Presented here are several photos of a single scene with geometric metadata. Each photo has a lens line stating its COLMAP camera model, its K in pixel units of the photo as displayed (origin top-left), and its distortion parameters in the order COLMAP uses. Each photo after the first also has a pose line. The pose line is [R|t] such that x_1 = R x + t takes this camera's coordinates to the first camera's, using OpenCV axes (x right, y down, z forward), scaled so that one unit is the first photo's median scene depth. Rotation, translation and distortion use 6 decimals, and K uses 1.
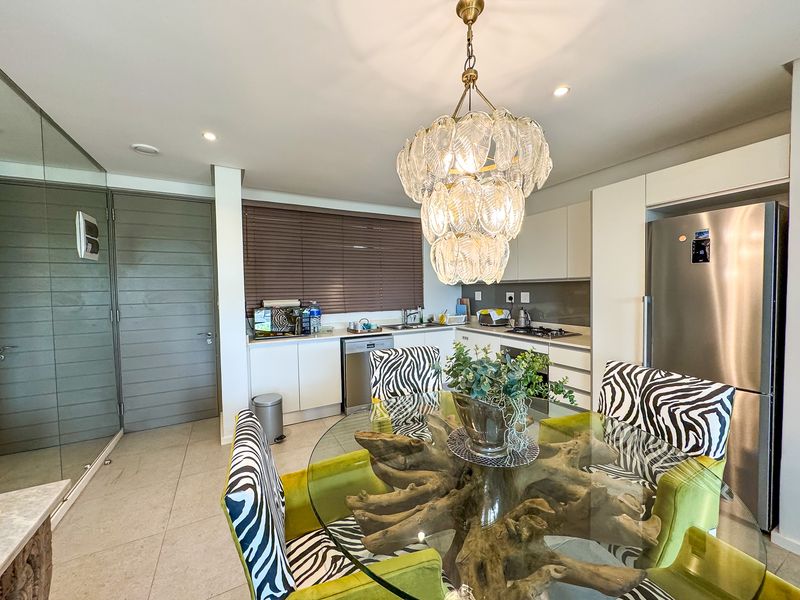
lens RADIAL K [[316.4, 0, 400.0], [0, 316.4, 300.0], [0, 0, 1]] dist [-0.002534, -0.000090]
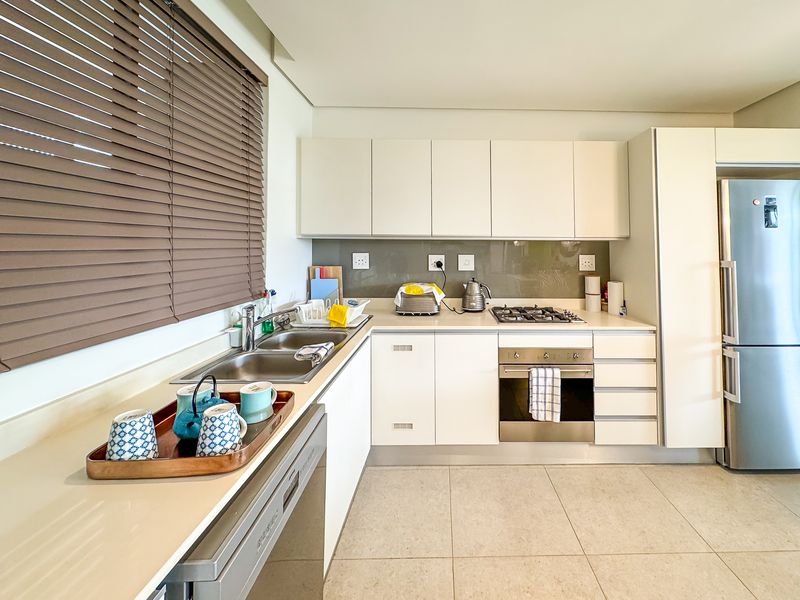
lens RADIAL K [[339.3, 0, 451.8], [0, 339.3, 237.8], [0, 0, 1]] dist [-0.002059, -0.000177]
pose [[0.450982, 0.040127, 0.891630, -0.318430], [0.017473, 0.998400, -0.053770, -0.028721], [-0.892362, 0.039829, 0.449560, 0.923487]]
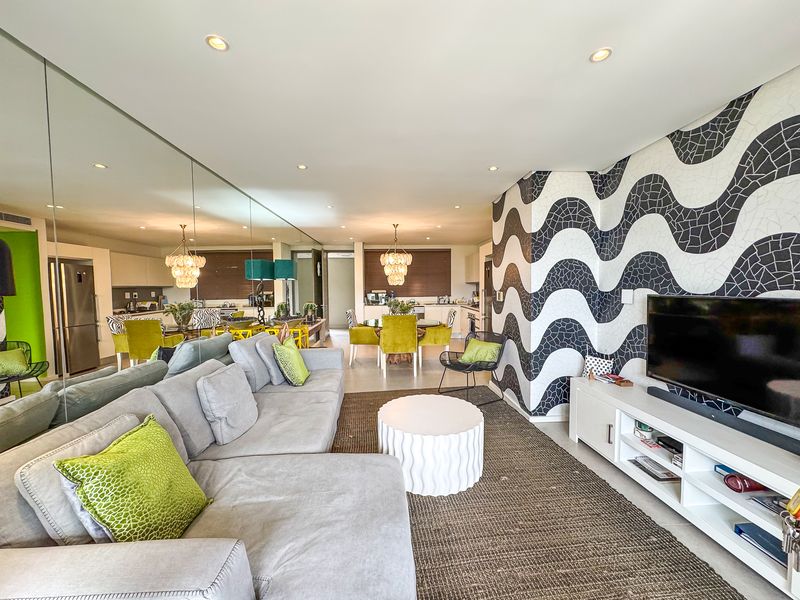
lens RADIAL K [[316.4, 0, 400.0], [0, 316.4, 300.0], [0, 0, 1]] dist [-0.002534, -0.000090]
pose [[0.902102, 0.025520, -0.430767, 0.960415], [-0.018246, 0.999613, 0.021011, 0.027092], [0.431136, -0.011094, 0.902219, -1.311377]]
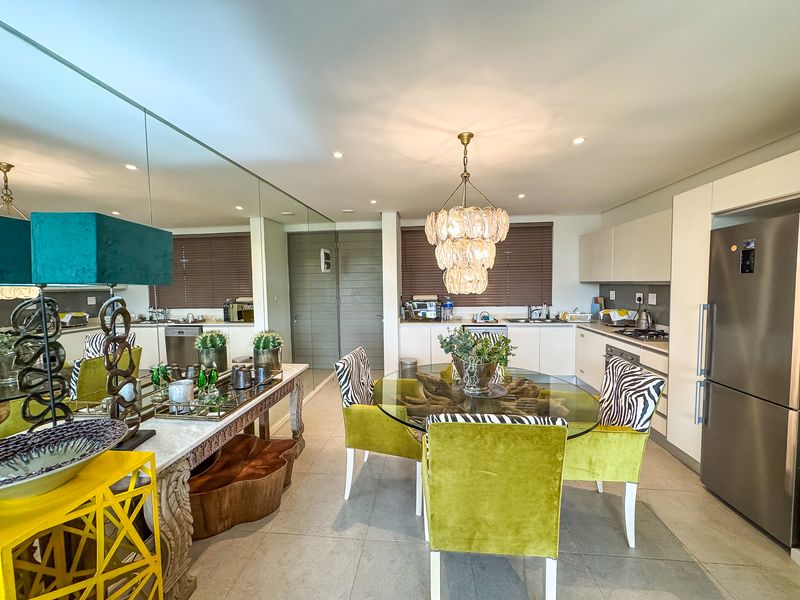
lens RADIAL K [[317.3, 0, 400.0], [0, 317.3, 300.0], [0, 0, 1]] dist [-0.000118, 0.000171]
pose [[0.825965, 0.034613, -0.562658, 0.397398], [-0.018540, 0.999241, 0.034254, -0.030448], [0.563416, -0.017861, 0.825980, -0.283741]]
